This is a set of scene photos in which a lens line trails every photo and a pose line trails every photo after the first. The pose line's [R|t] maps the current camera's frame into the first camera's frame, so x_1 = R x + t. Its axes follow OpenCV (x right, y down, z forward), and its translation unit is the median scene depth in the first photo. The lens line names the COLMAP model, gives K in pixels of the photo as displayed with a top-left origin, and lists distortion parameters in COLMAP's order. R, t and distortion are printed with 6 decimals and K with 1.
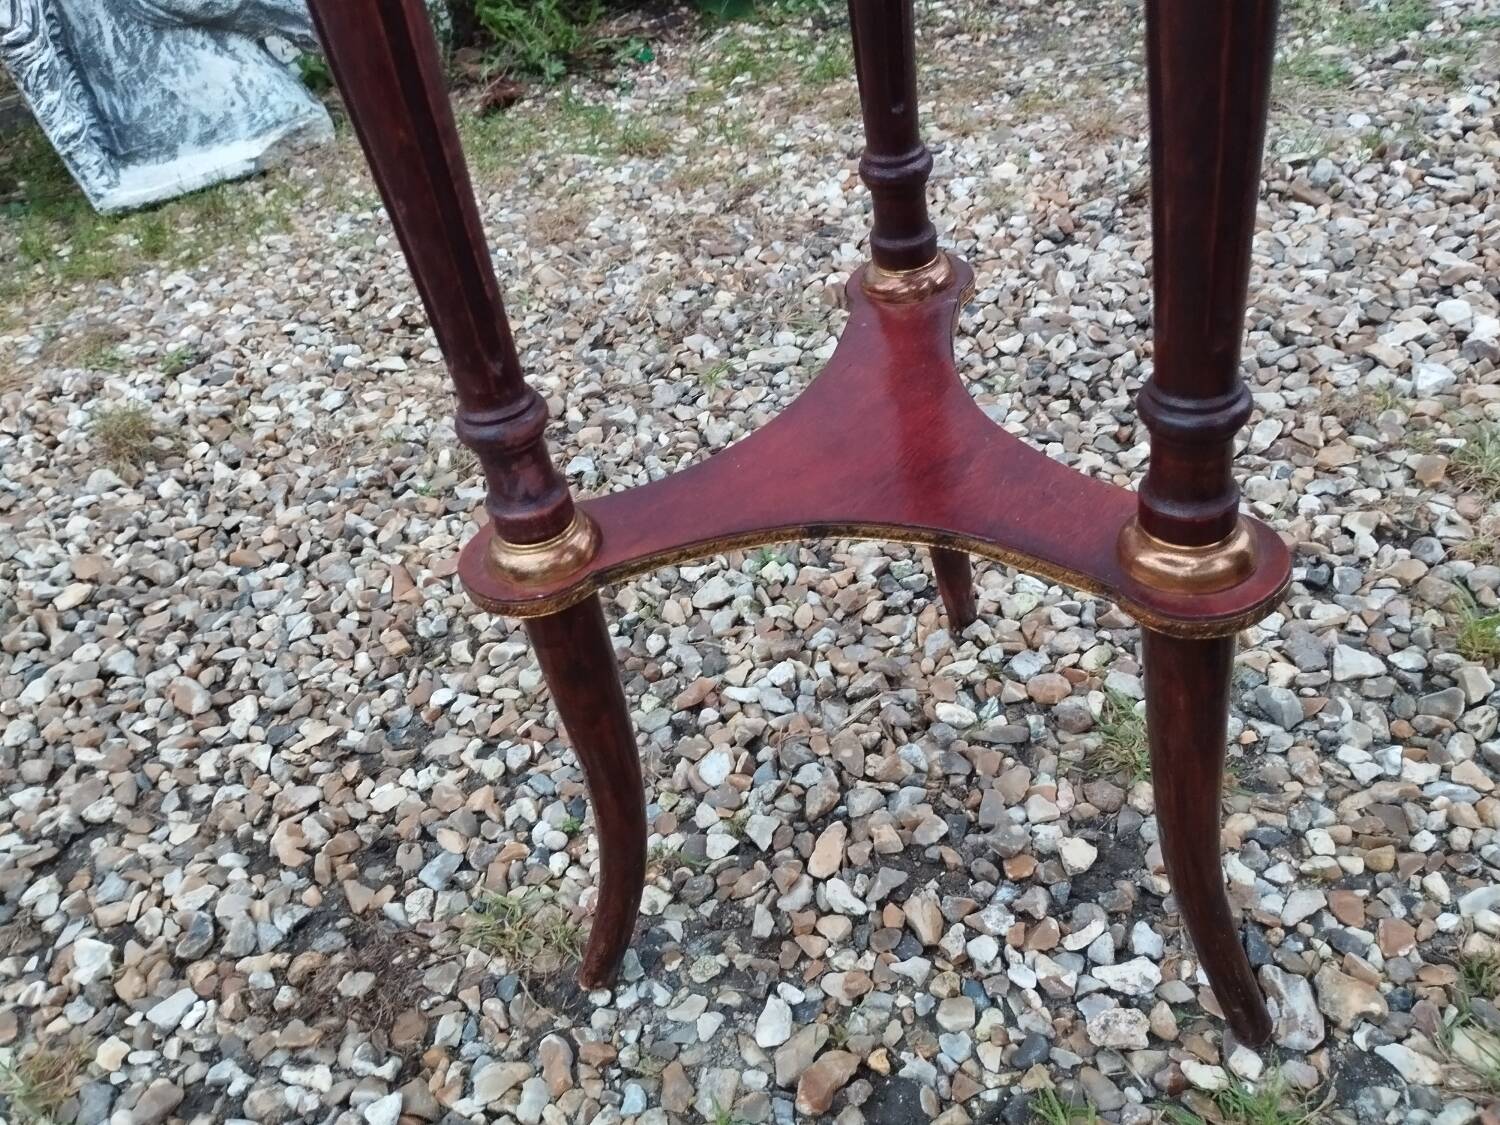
lens RADIAL K [[1272.3, 0, 742.2], [0, 1272.3, 558.0], [0, 0, 1]] dist [0.063636, -0.083546]
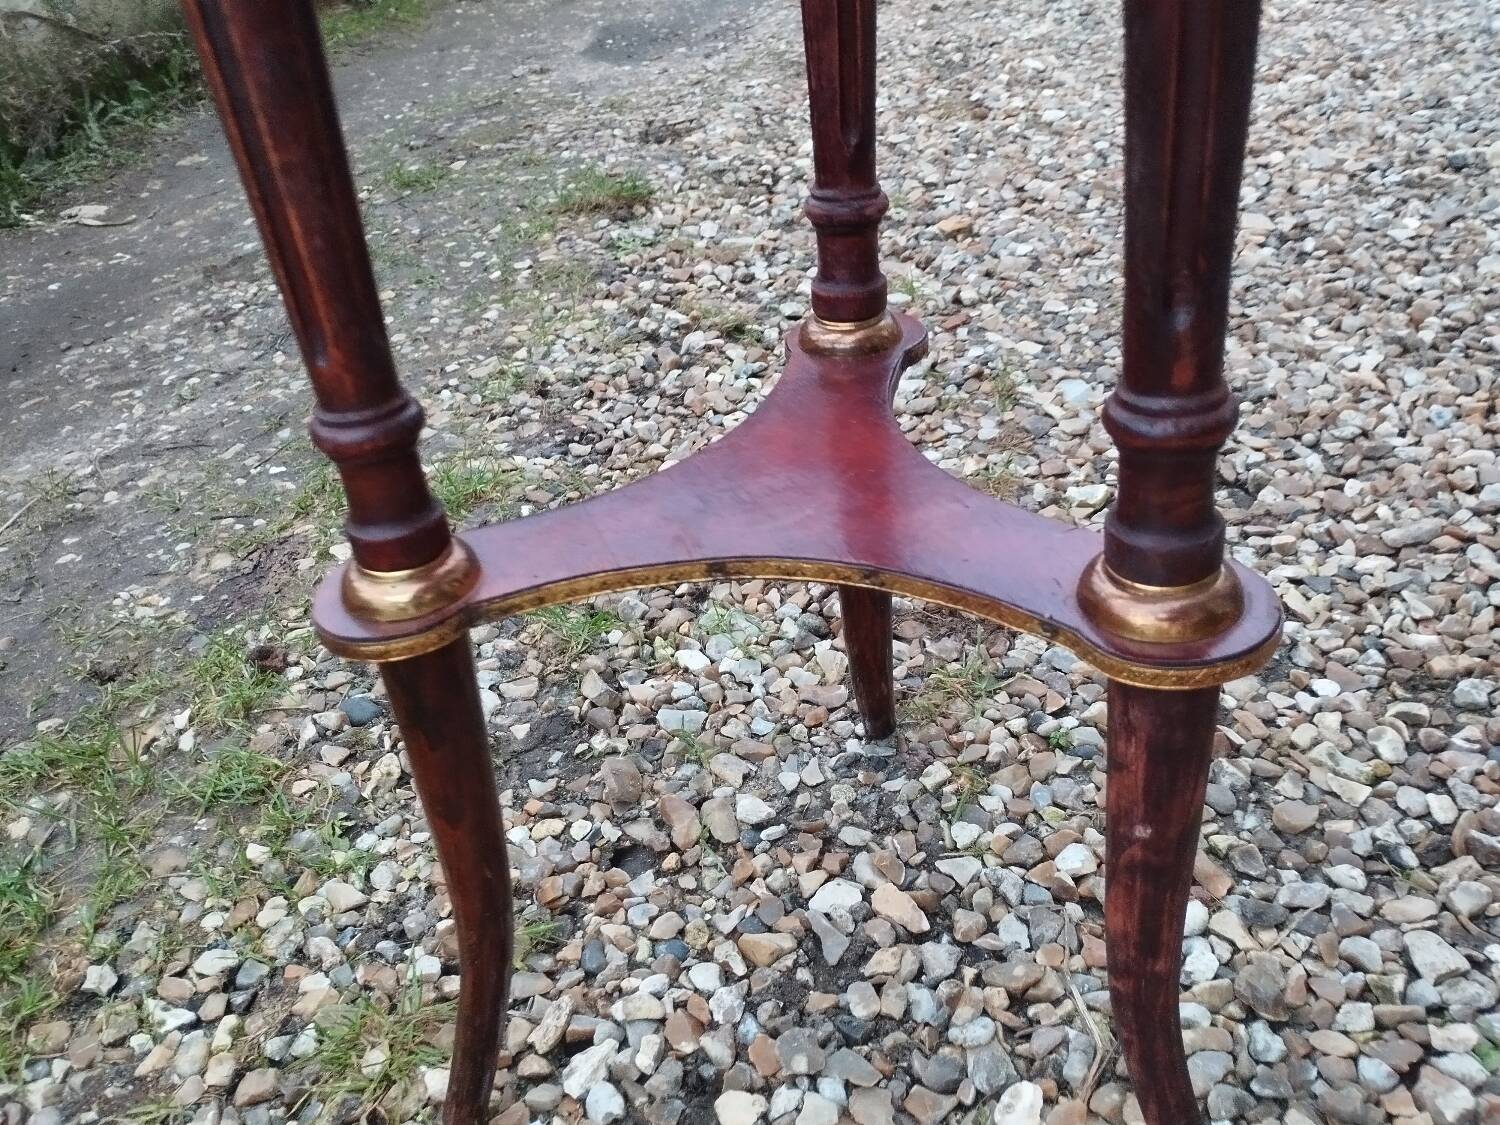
lens RADIAL K [[1272.3, 0, 756.4], [0, 1272.3, 551.2], [0, 0, 1]] dist [0.063636, -0.083546]
pose [[-0.458684, 0.631734, -0.624917, 0.446602], [-0.396842, 0.483602, 0.780157, -0.482169], [0.795063, 0.605839, 0.028878, 0.633377]]
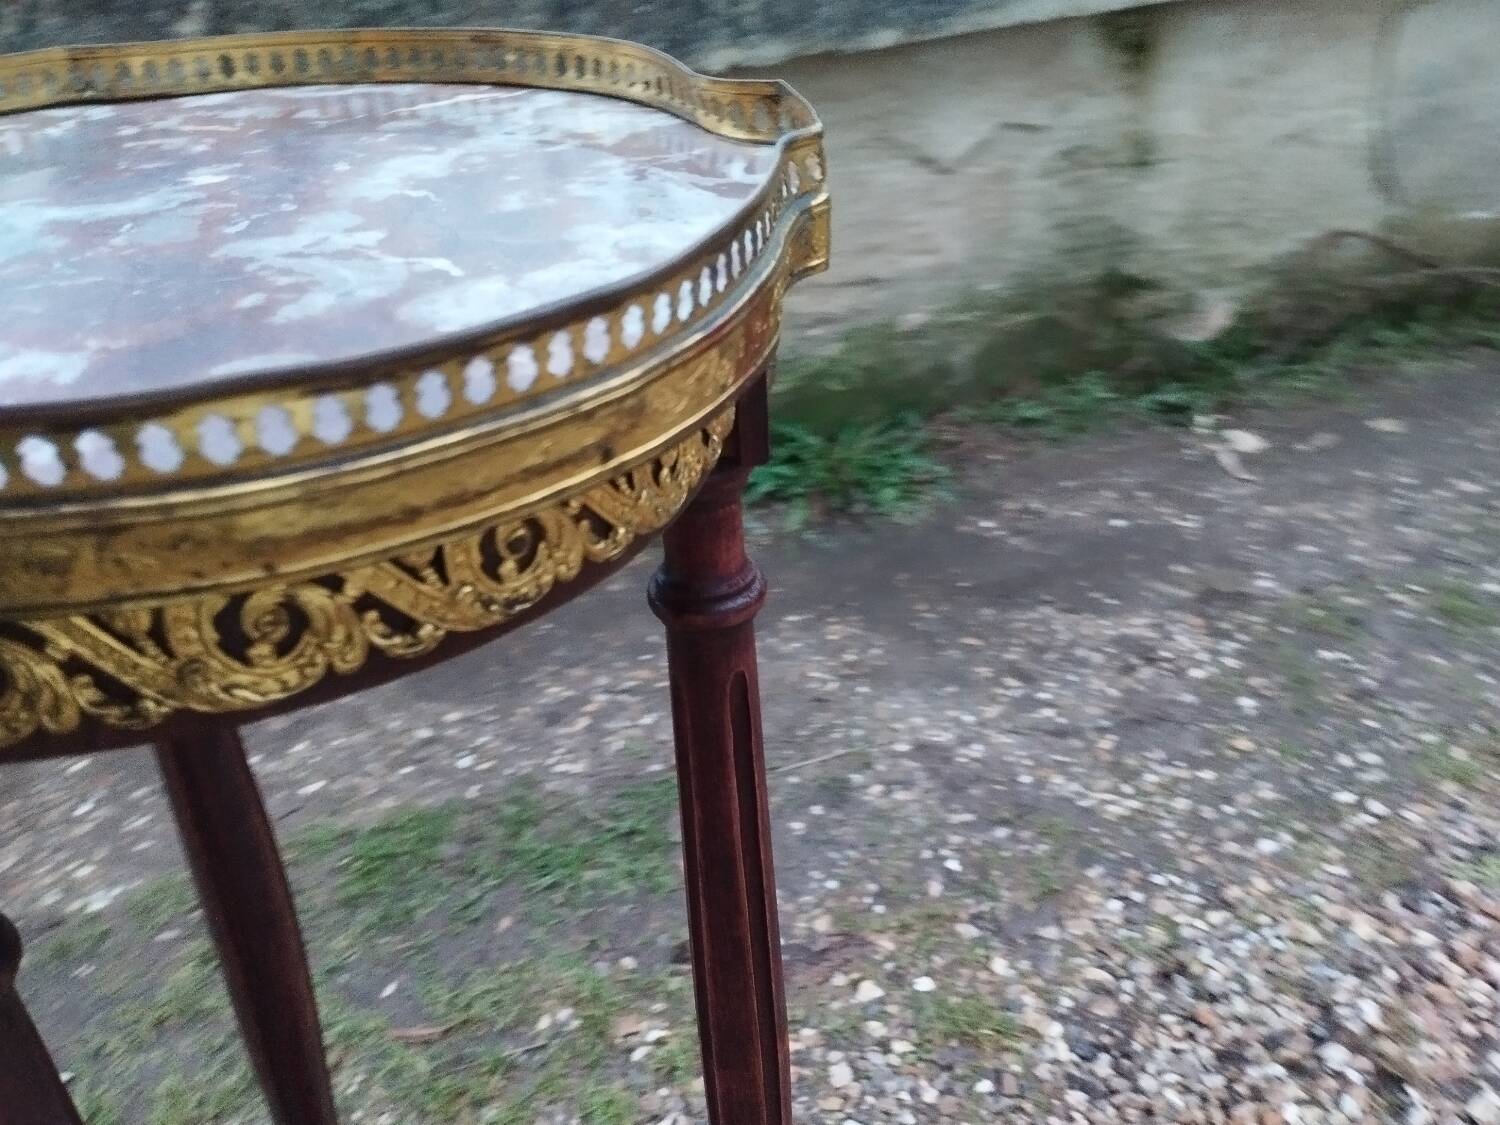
lens RADIAL K [[1304.3, 0, 794.2], [0, 1304.3, 566.4], [0, 0, 1]] dist [0.066032, -0.091489]
pose [[-0.982998, 0.134003, 0.125529, -0.299374], [0.164166, 0.335200, 0.927734, -0.980325], [0.082242, 0.932569, -0.351499, 0.427208]]
